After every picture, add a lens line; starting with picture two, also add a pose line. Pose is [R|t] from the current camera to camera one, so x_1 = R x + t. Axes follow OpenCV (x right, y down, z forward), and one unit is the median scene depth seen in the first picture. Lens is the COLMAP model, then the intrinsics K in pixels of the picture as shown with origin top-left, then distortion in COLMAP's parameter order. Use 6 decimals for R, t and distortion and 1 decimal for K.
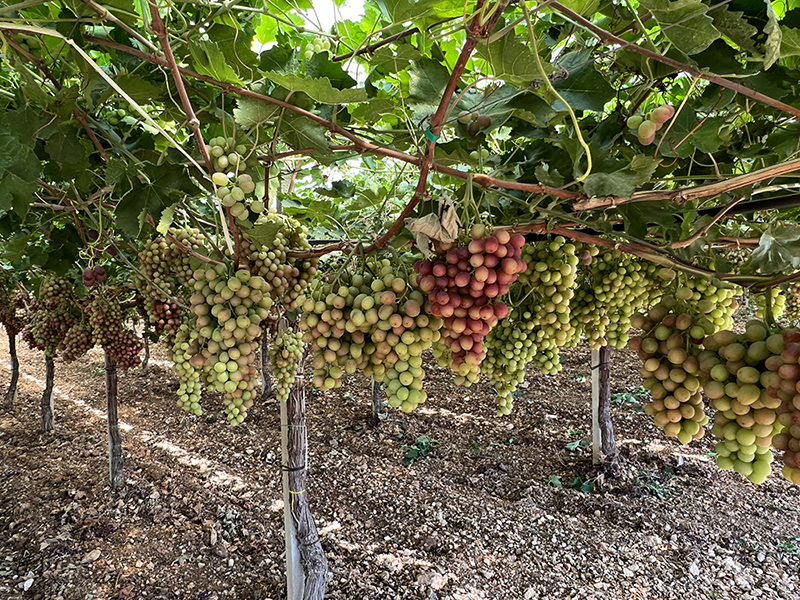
lens RADIAL K [[517.4, 0, 400.2], [0, 517.4, 302.2], [0, 0, 1]] dist [-0.003986, -0.001443]
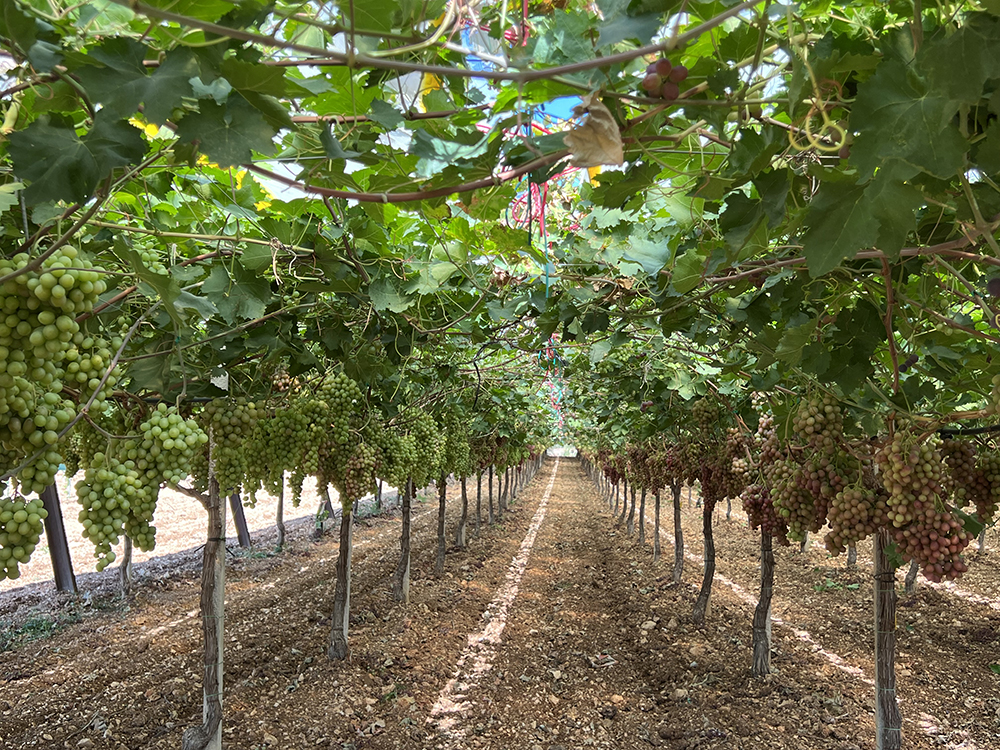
lens RADIAL K [[985.8, 0, 500.8], [0, 985.8, 374.8], [0, 0, 1]] dist [0.018286, 0.000000]
pose [[0.680195, -0.021037, -0.732730, -0.100499], [-0.051453, 0.995752, -0.076352, 0.023433], [0.731224, 0.089635, 0.676223, 0.001267]]
